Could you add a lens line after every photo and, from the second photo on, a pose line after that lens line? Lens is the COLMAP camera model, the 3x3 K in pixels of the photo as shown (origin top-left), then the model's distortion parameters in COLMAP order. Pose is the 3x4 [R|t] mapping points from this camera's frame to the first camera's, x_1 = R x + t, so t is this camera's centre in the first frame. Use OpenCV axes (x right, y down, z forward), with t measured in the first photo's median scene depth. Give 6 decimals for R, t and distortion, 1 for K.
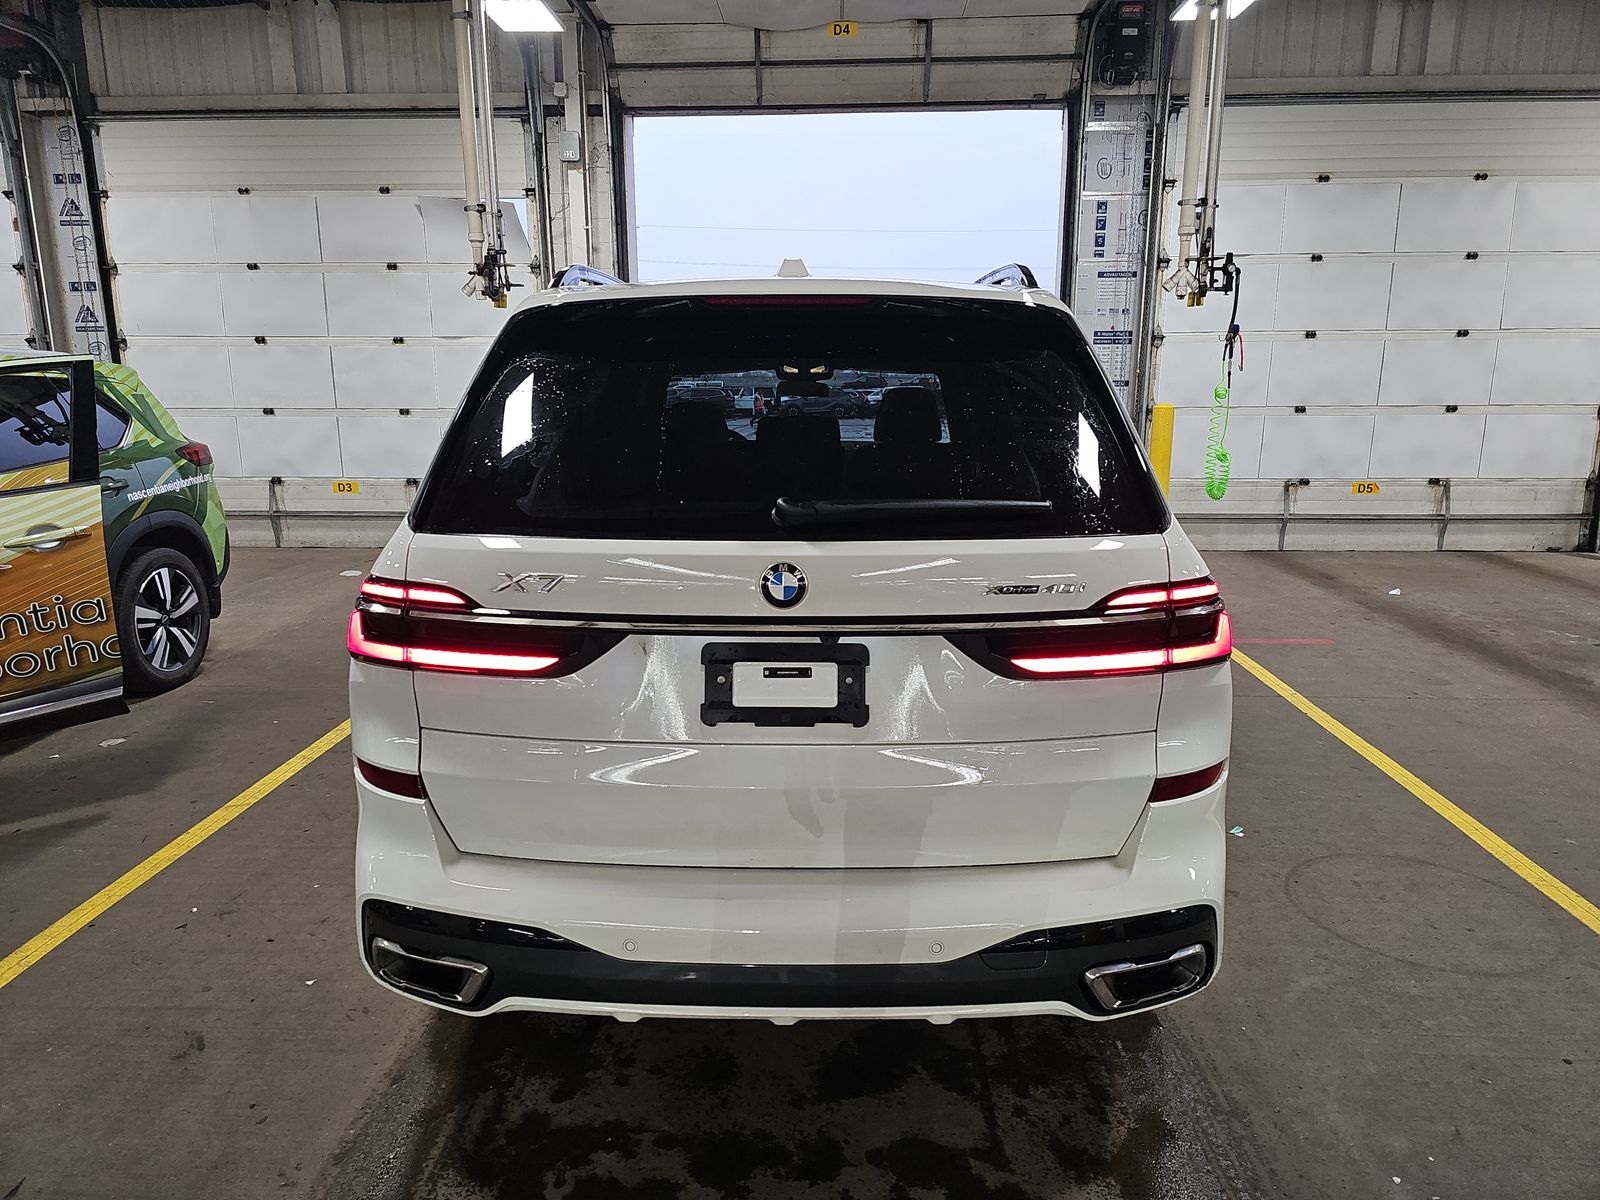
lens RADIAL K [[1054.3, 0, 804.7], [0, 1054.3, 624.7], [0, 0, 1]] dist [0.042952, -0.038007]
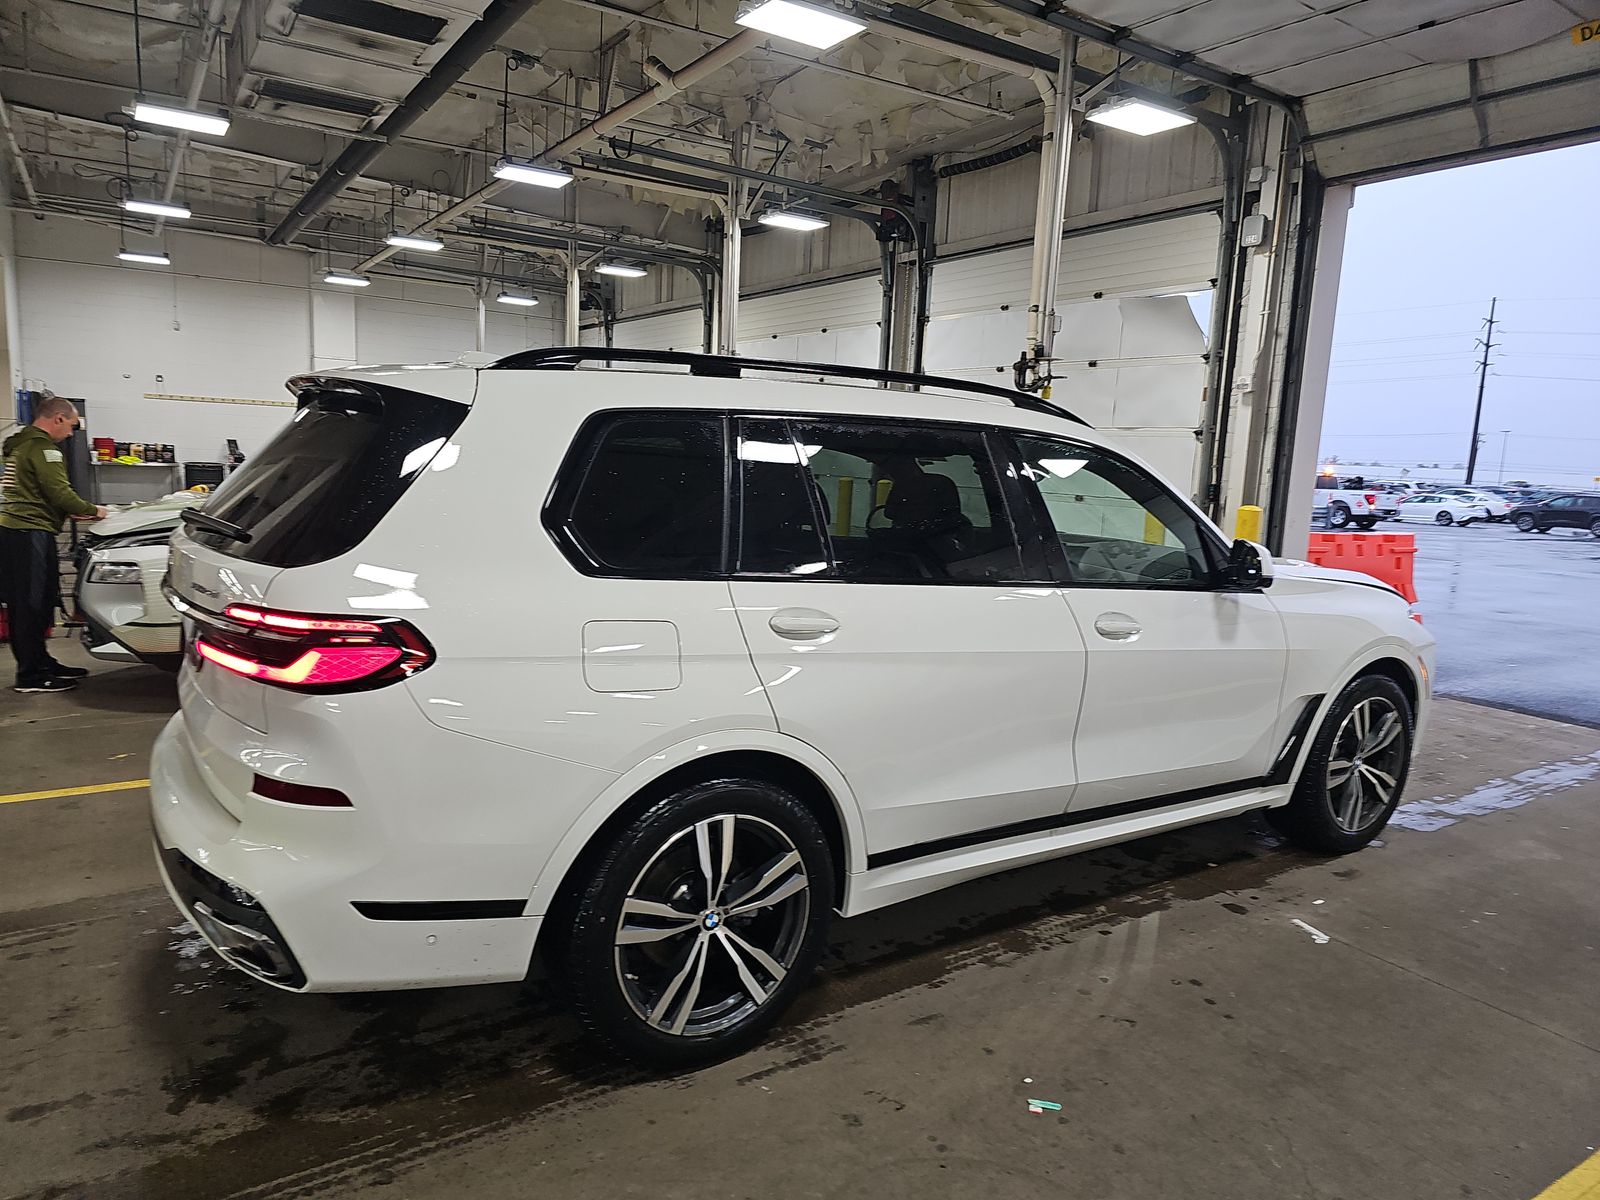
lens RADIAL K [[1054.3, 0, 752.4], [0, 1054.3, 609.8], [0, 0, 1]] dist [0.042952, -0.038007]
pose [[0.555209, 0.152427, -0.817624, 0.347573], [-0.232928, 0.972220, 0.023078, -0.041266], [0.798428, 0.177634, 0.575290, 0.158445]]
